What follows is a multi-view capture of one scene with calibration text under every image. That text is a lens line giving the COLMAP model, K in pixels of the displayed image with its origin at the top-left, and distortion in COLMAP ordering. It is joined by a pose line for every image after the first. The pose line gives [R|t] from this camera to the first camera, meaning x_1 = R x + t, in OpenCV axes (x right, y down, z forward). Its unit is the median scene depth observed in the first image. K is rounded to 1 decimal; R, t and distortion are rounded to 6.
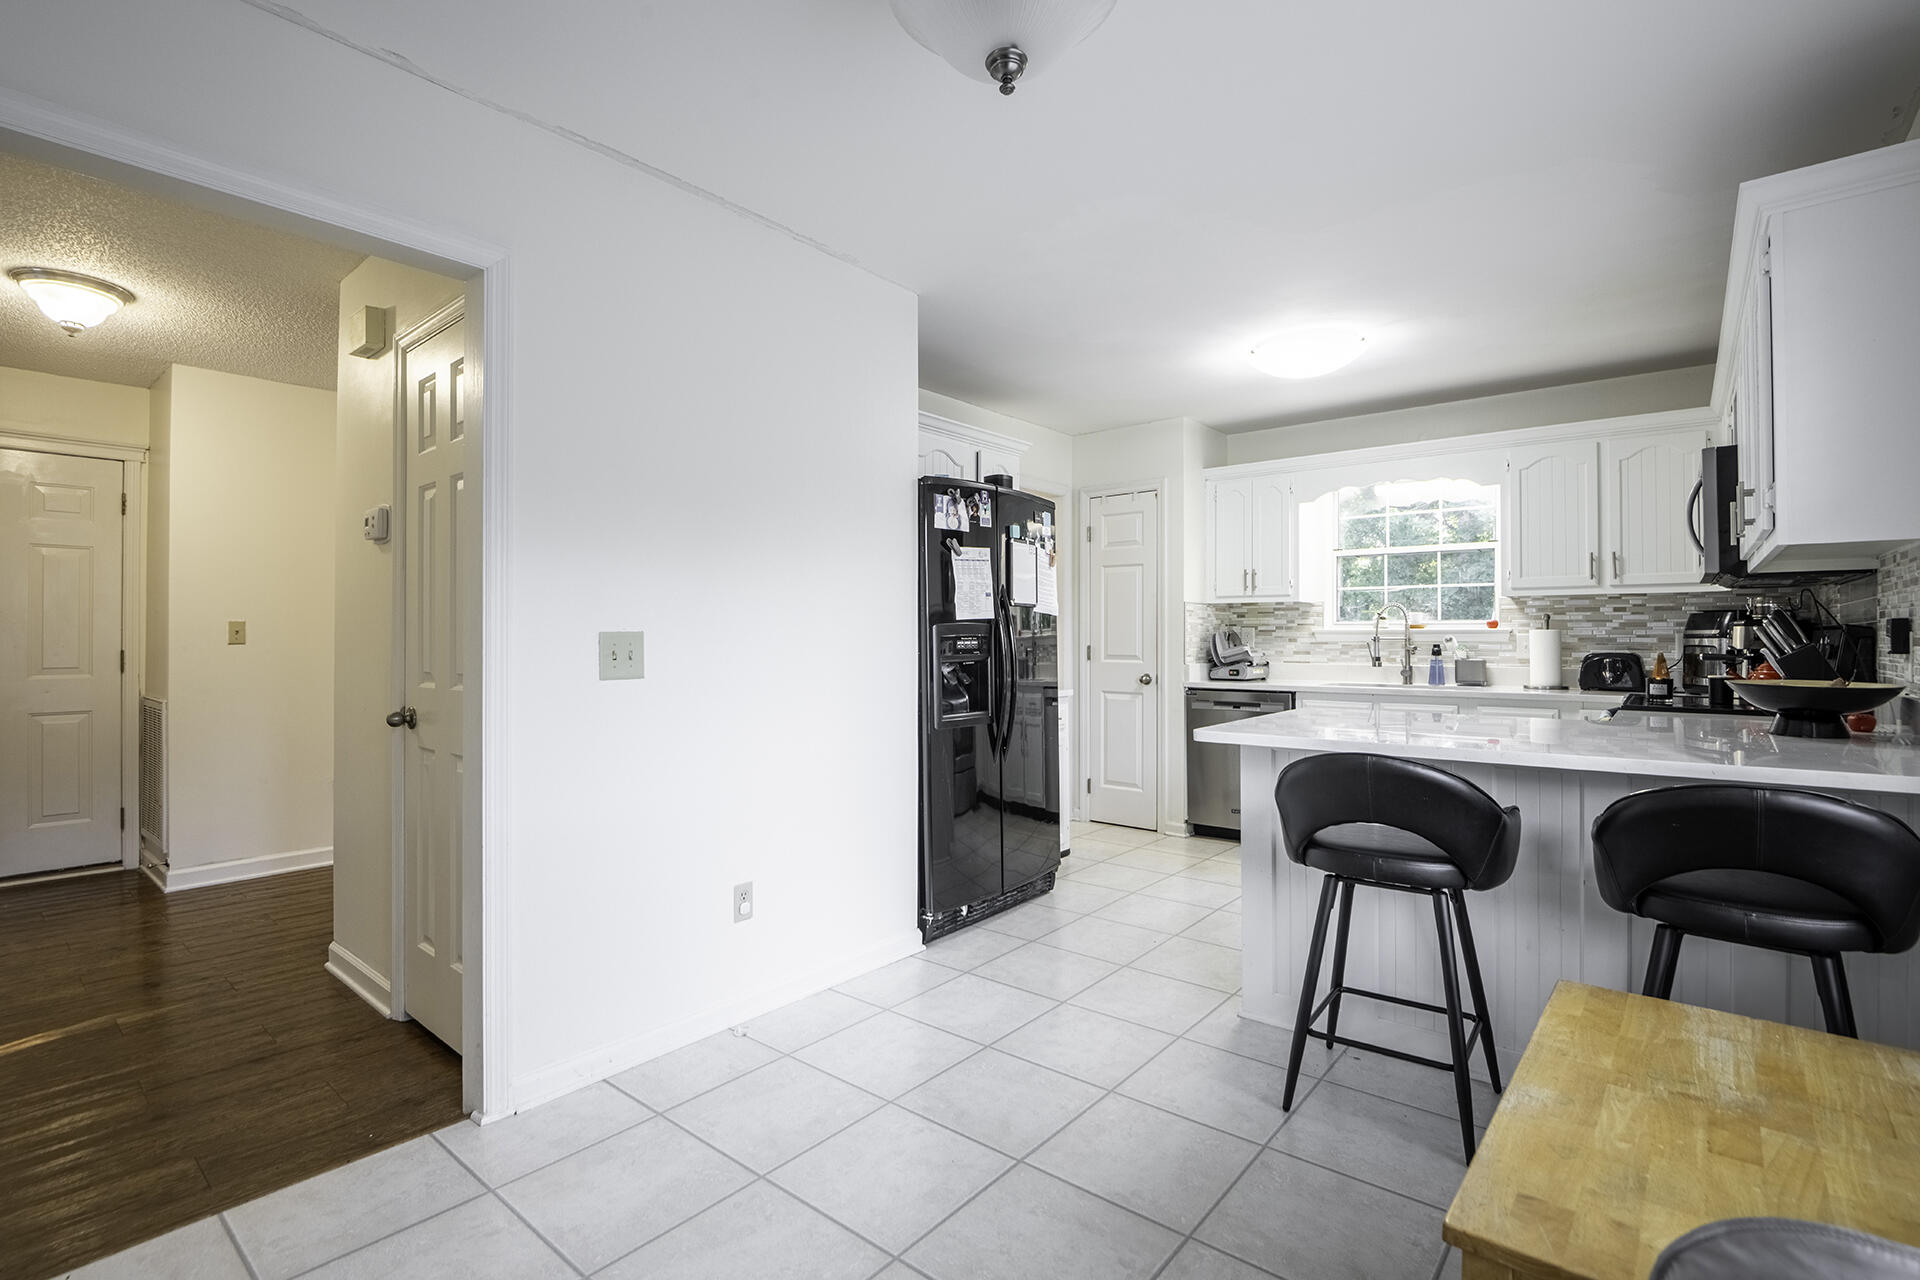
lens RADIAL K [[880.1, 0, 955.9], [0, 880.1, 631.4], [0, 0, 1]] dist [-0.003990, -0.010668]
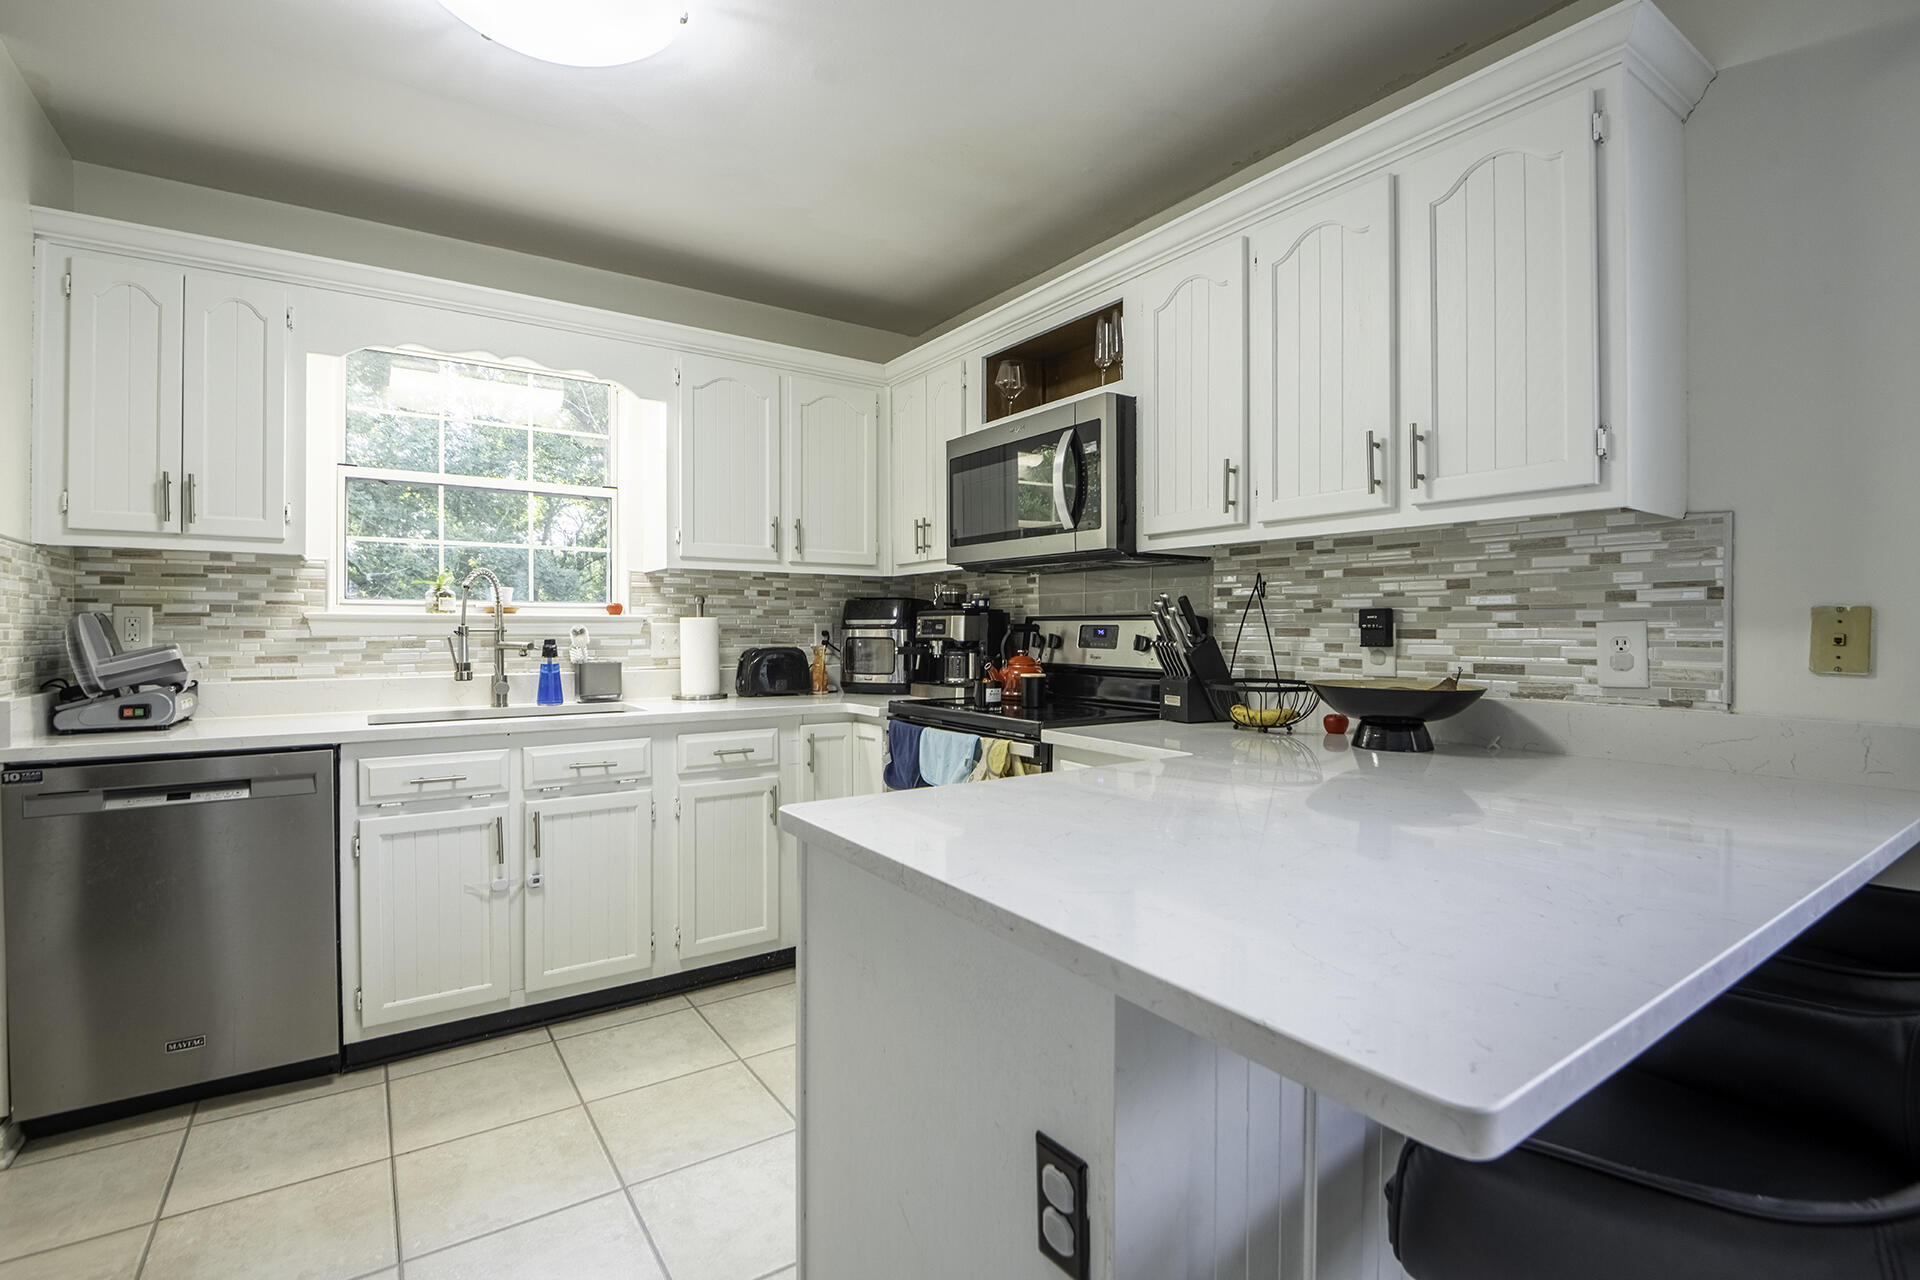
lens RADIAL K [[880.1, 0, 955.9], [0, 880.1, 631.4], [0, 0, 1]] dist [-0.003990, -0.010668]
pose [[0.278045, -0.005089, 0.960555, 0.030739], [-0.007045, 0.999948, 0.007337, 0.002892], [-0.960542, -0.008807, 0.277995, 0.616401]]
